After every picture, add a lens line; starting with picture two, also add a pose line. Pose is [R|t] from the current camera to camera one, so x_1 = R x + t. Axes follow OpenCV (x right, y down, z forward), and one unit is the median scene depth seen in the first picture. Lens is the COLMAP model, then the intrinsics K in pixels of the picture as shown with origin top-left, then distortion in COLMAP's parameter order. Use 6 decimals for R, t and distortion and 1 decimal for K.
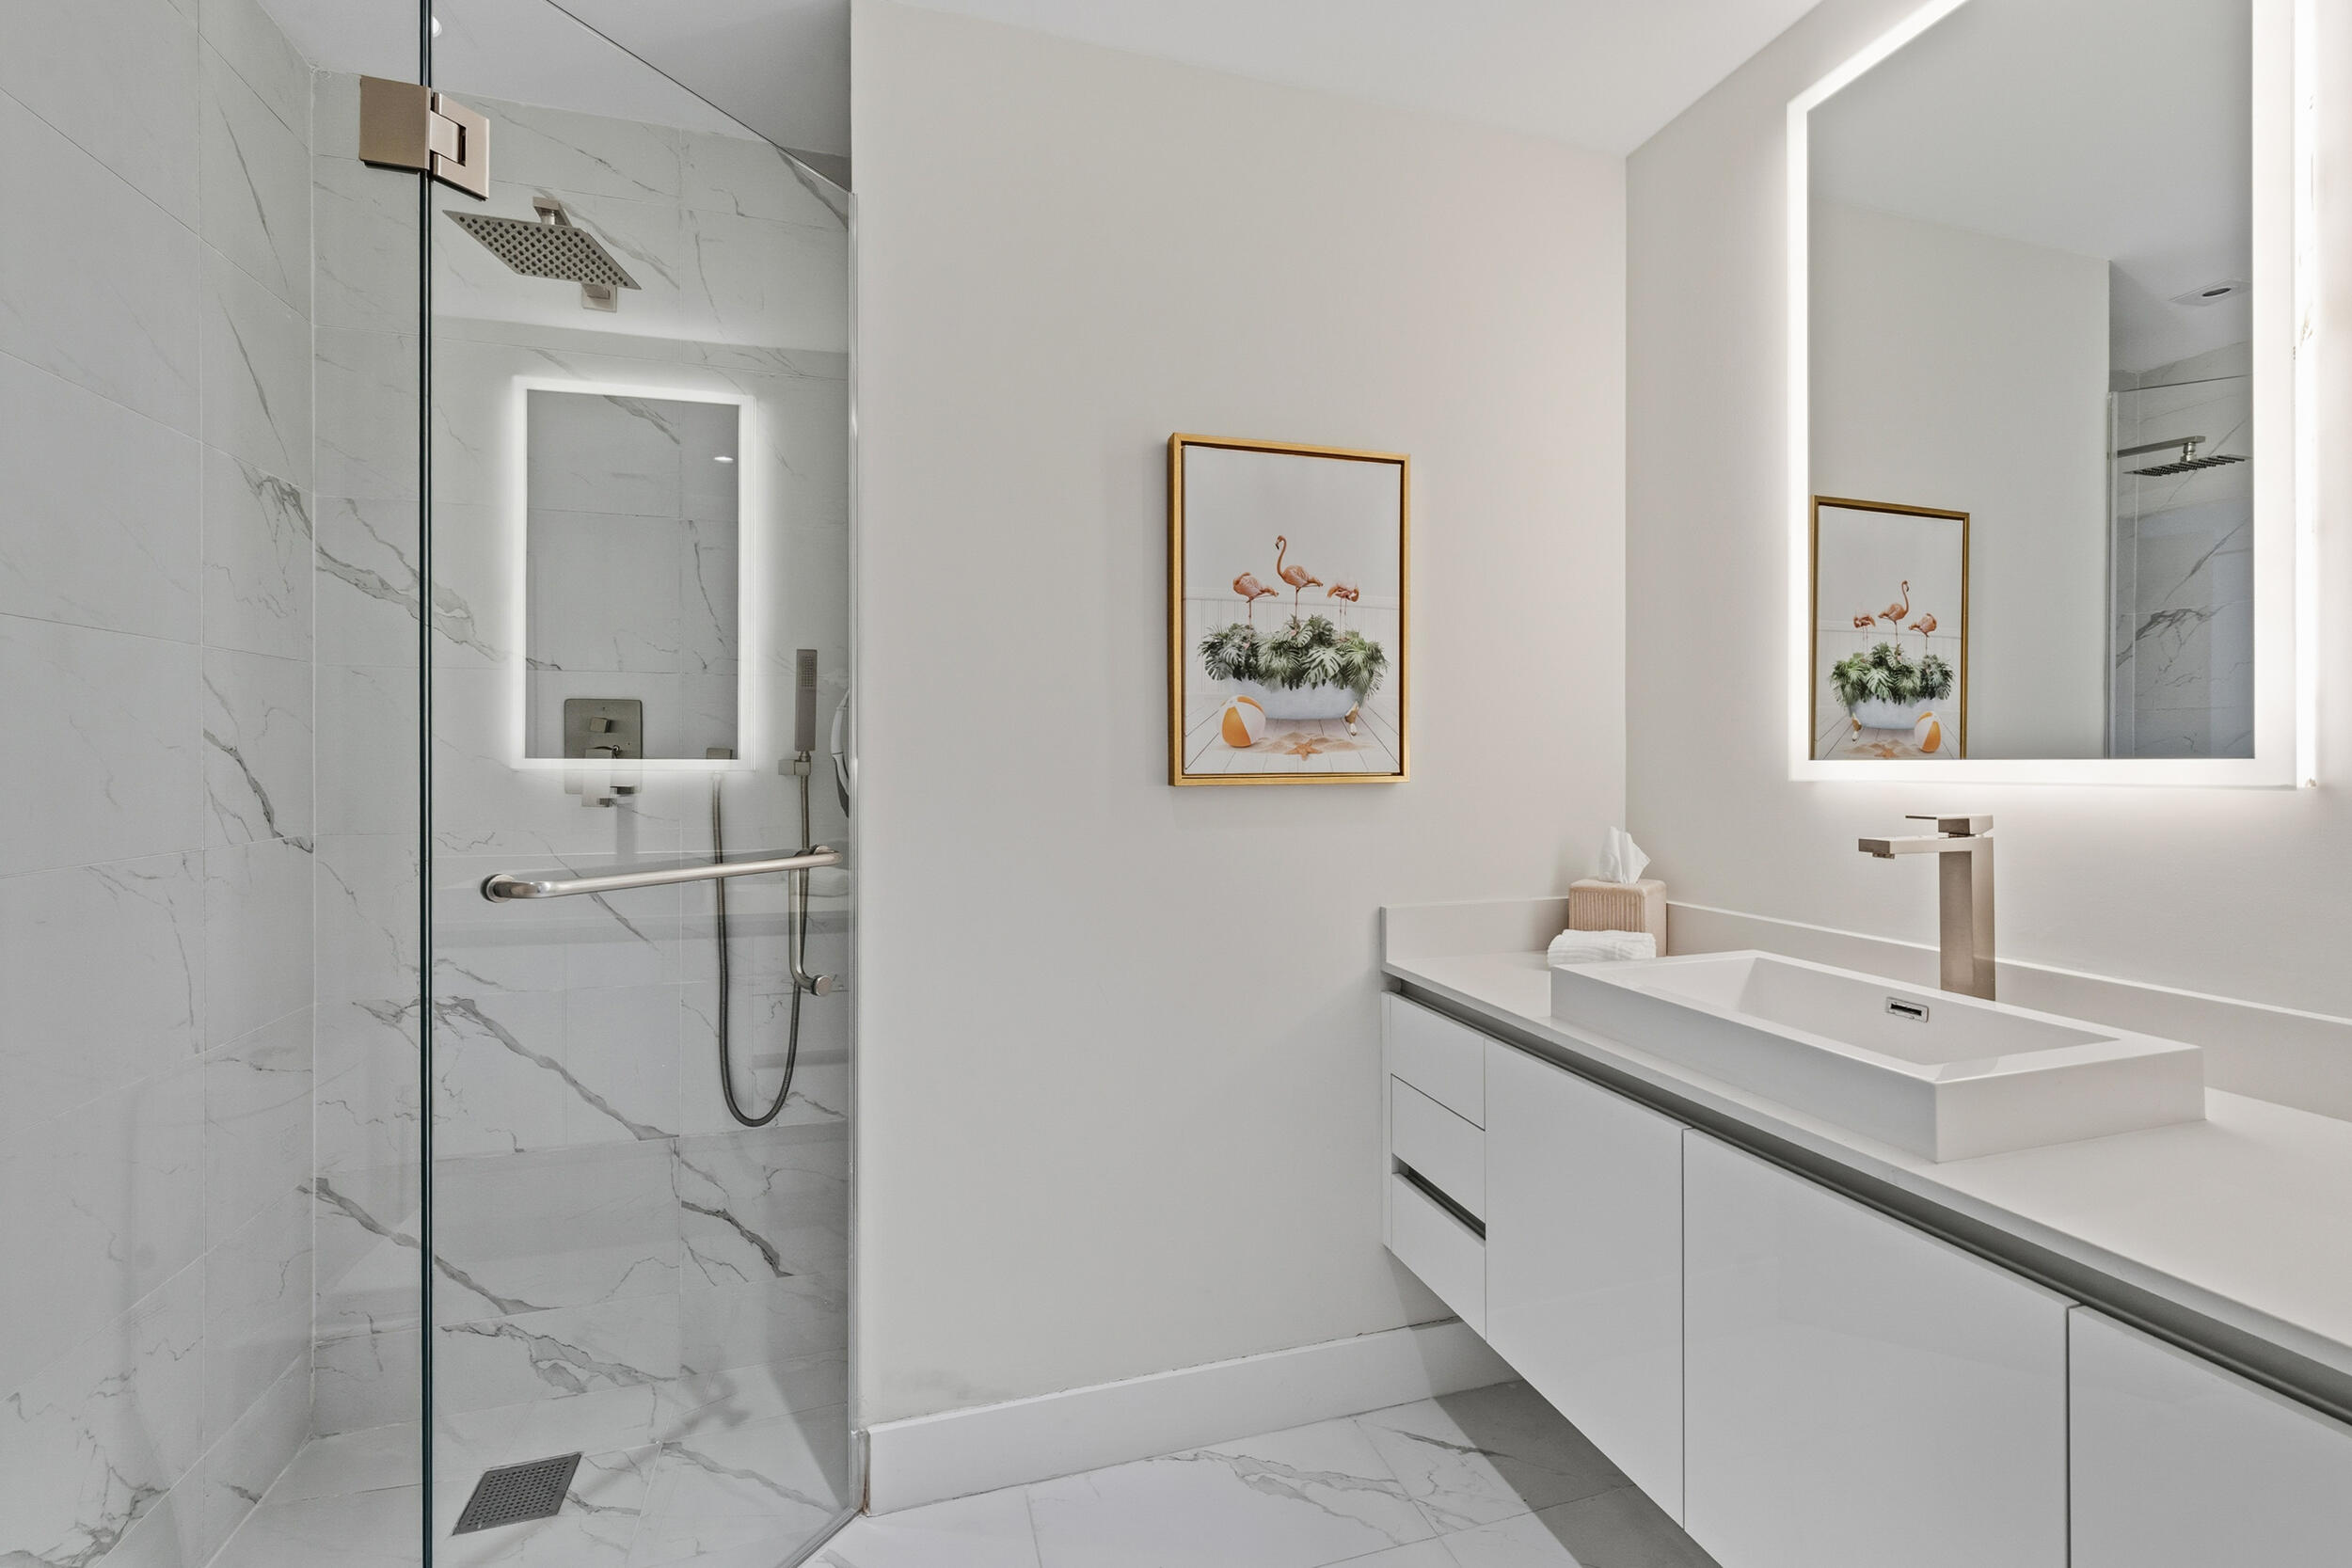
lens RADIAL K [[962.9, 0, 1171.3], [0, 962.9, 773.5], [0, 0, 1]] dist [0.001857, 0.000135]
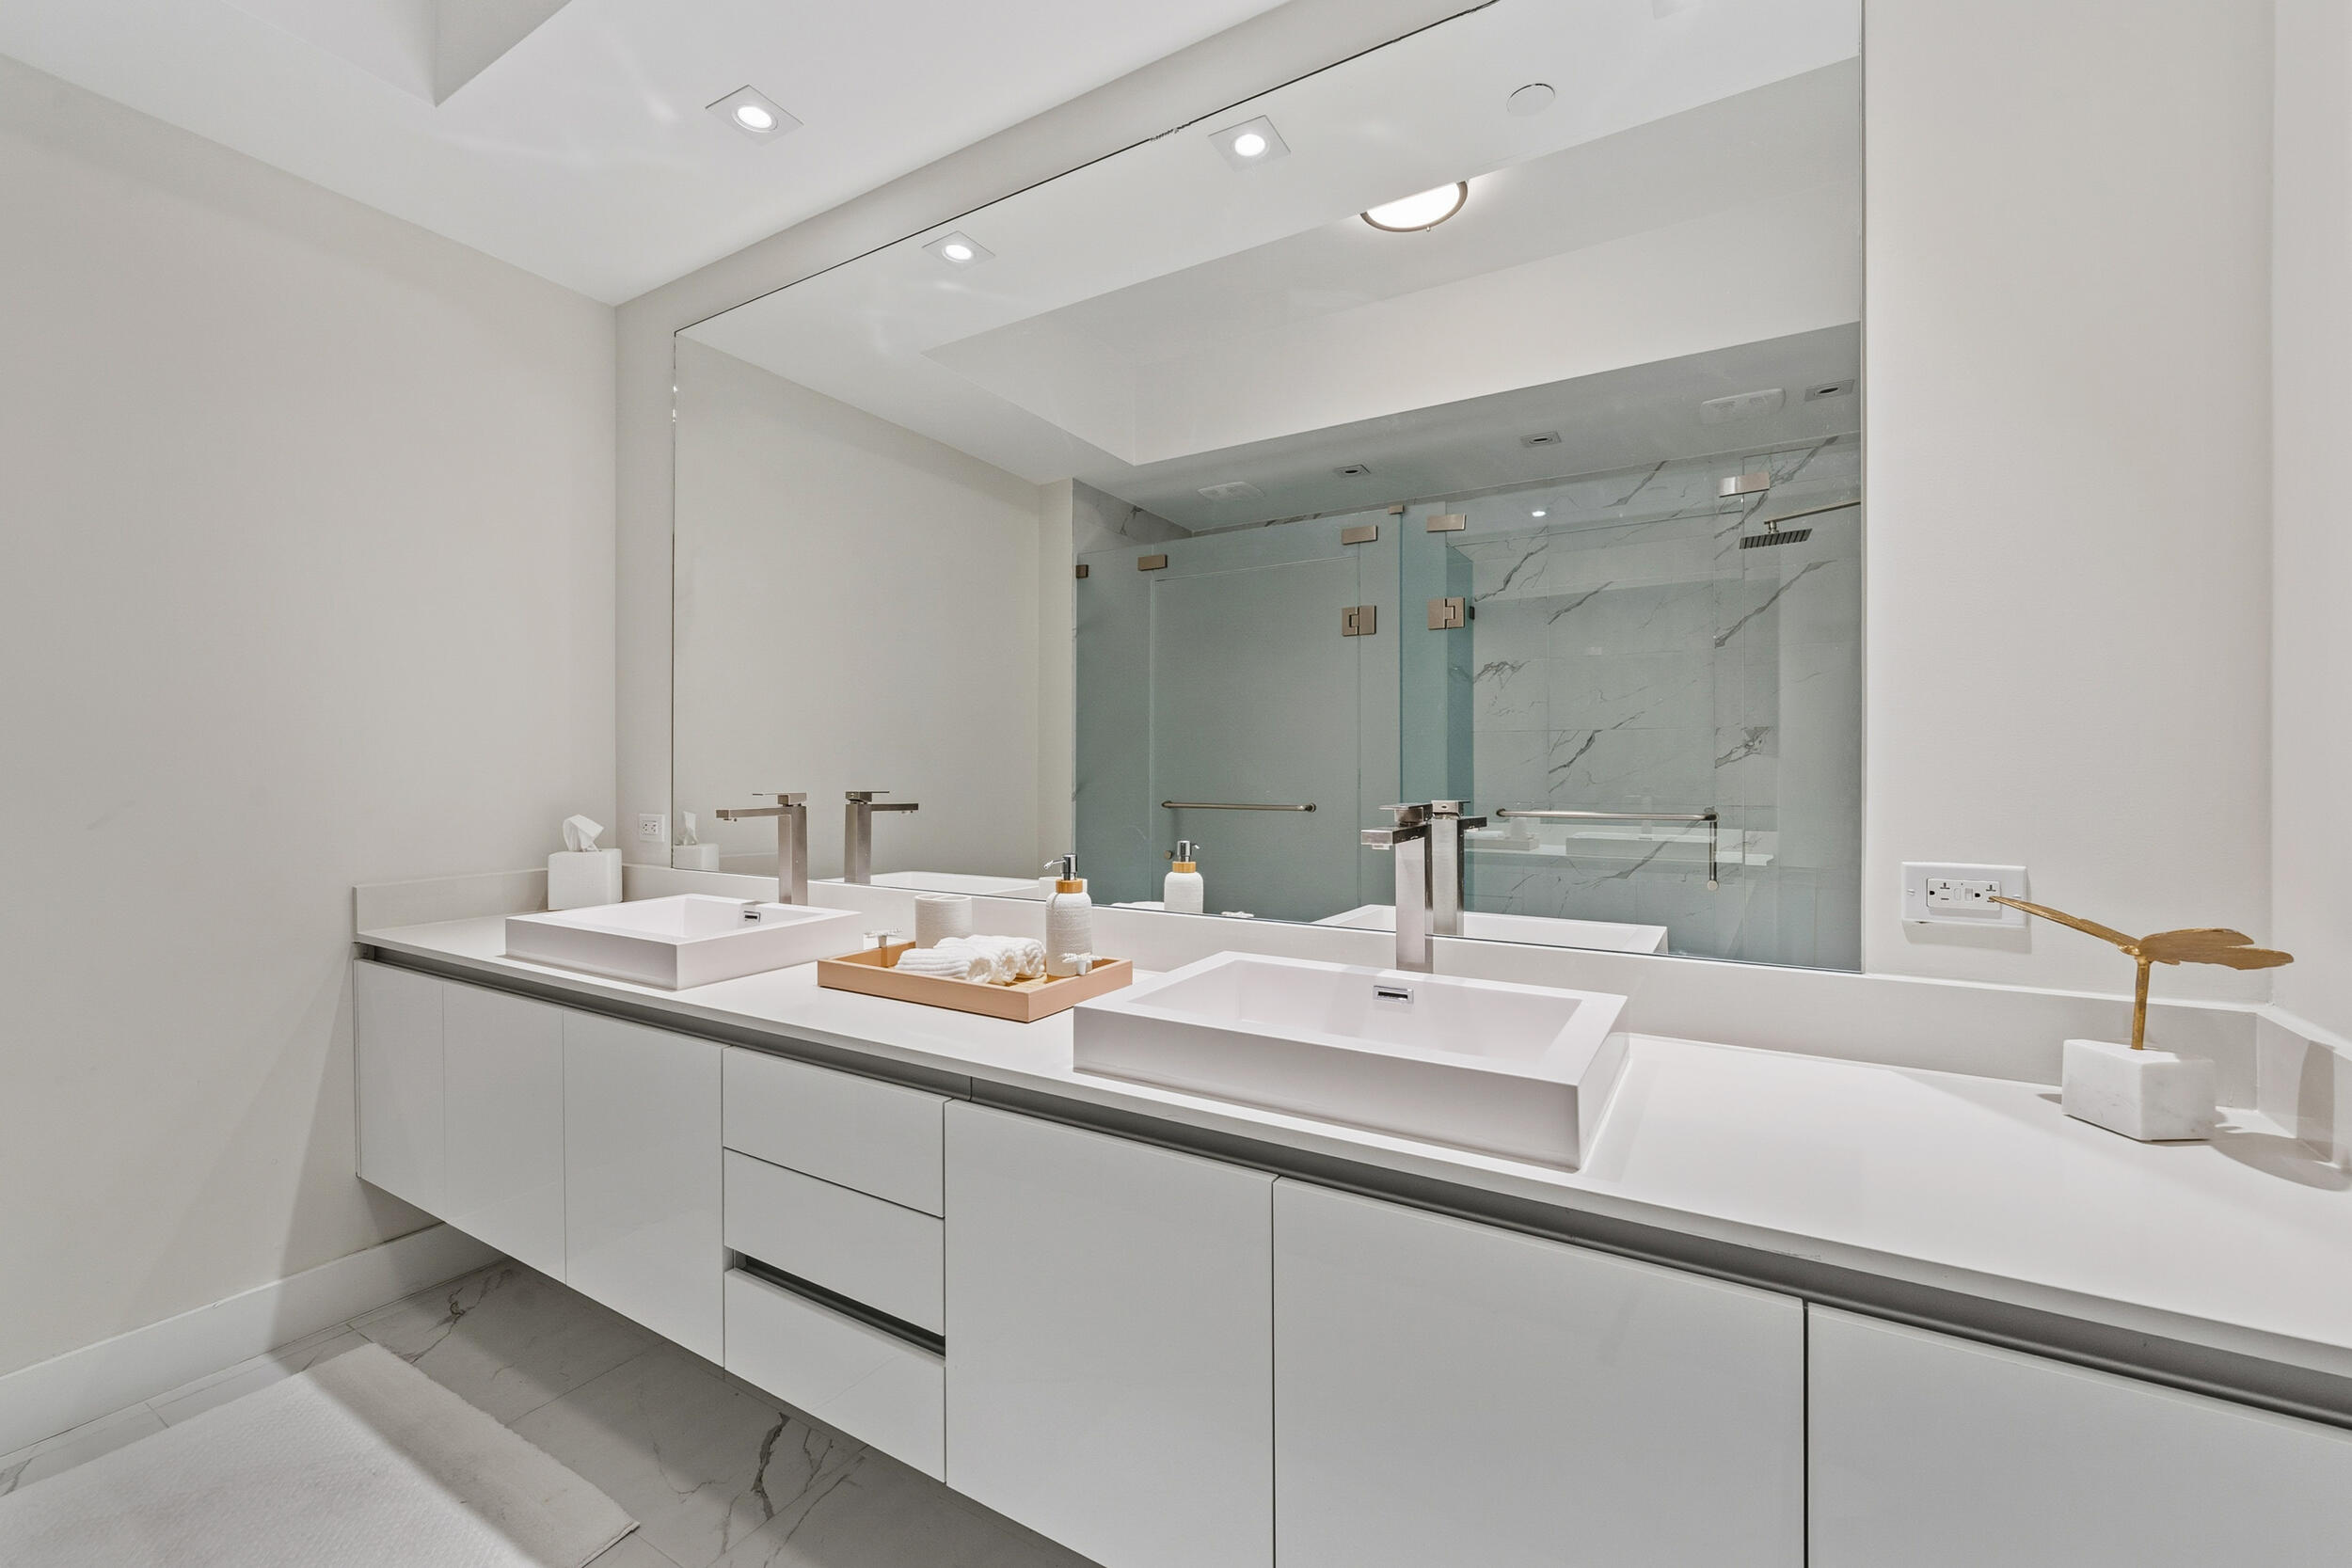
lens RADIAL K [[962.9, 0, 1171.3], [0, 962.9, 773.5], [0, 0, 1]] dist [0.001857, 0.000135]
pose [[0.725237, -0.010919, 0.688413, 0.136493], [0.006224, 0.999937, 0.009303, -0.000344], [-0.688471, -0.002462, 0.725259, -0.499813]]
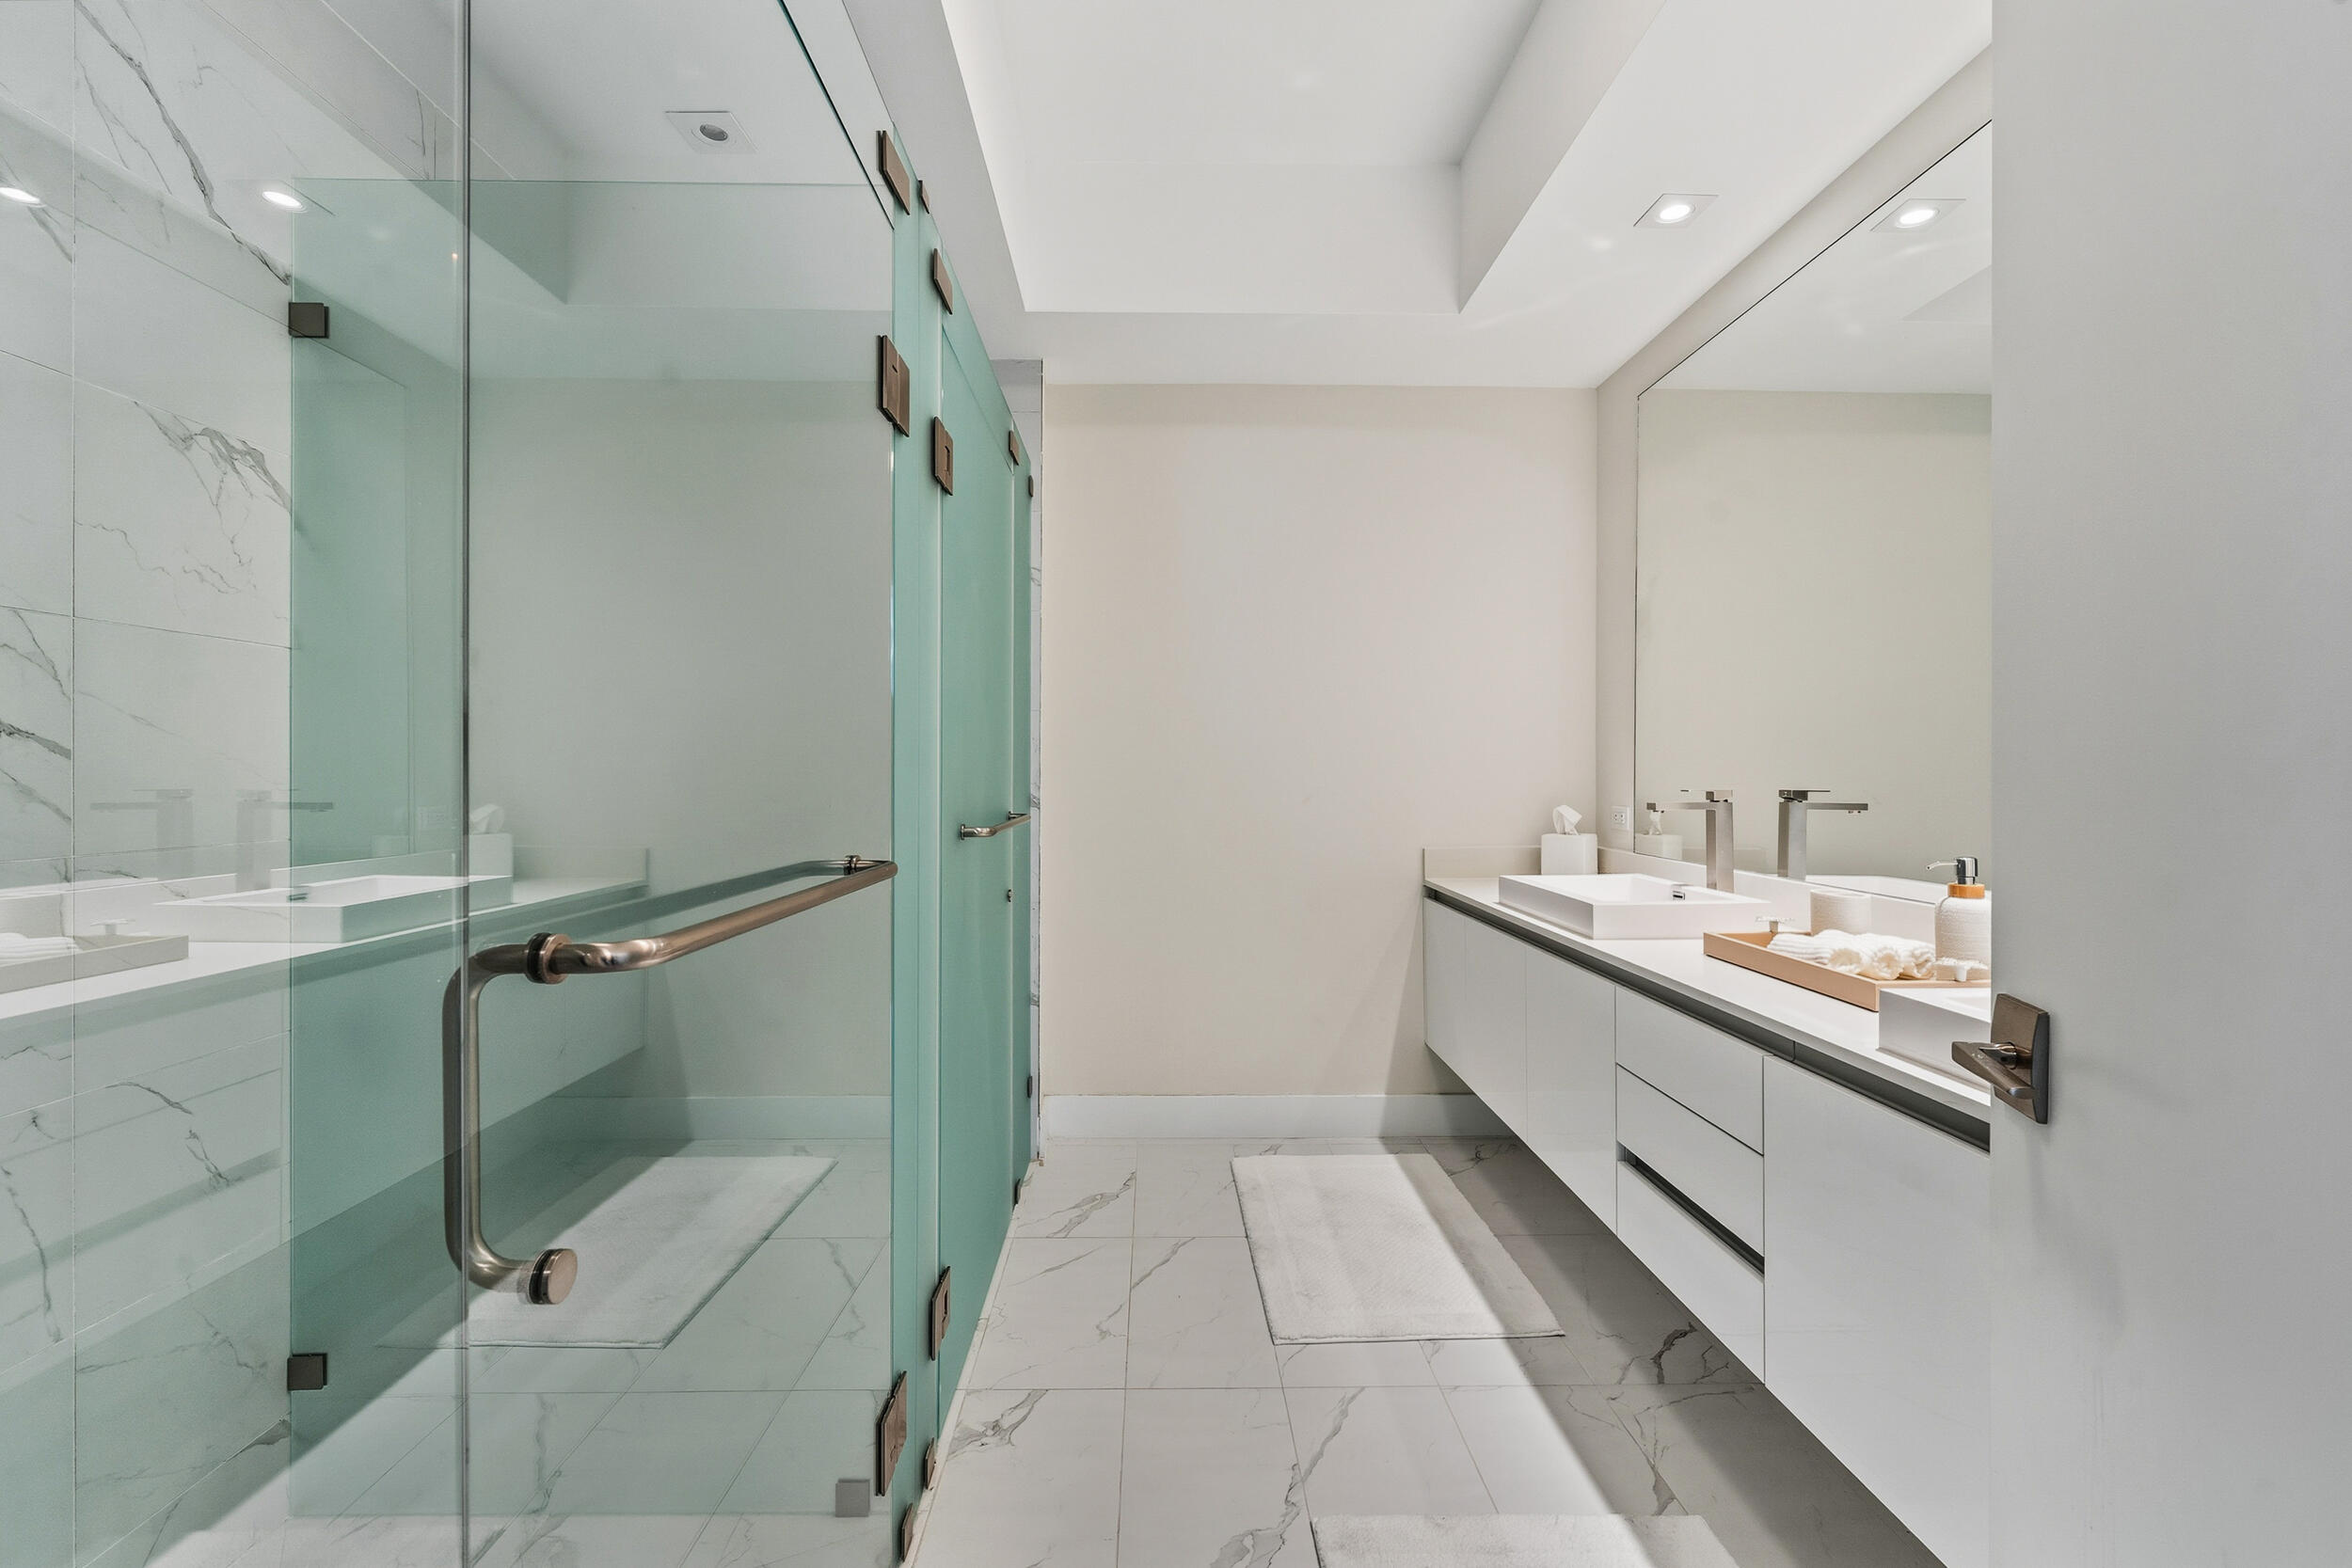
lens RADIAL K [[962.9, 0, 1171.3], [0, 962.9, 773.5], [0, 0, 1]] dist [0.001857, 0.000135]
pose [[0.969442, -0.009717, -0.245129, 0.205145], [0.010374, 0.999945, 0.001388, -0.000545], [0.245102, -0.003889, 0.969490, -0.758401]]
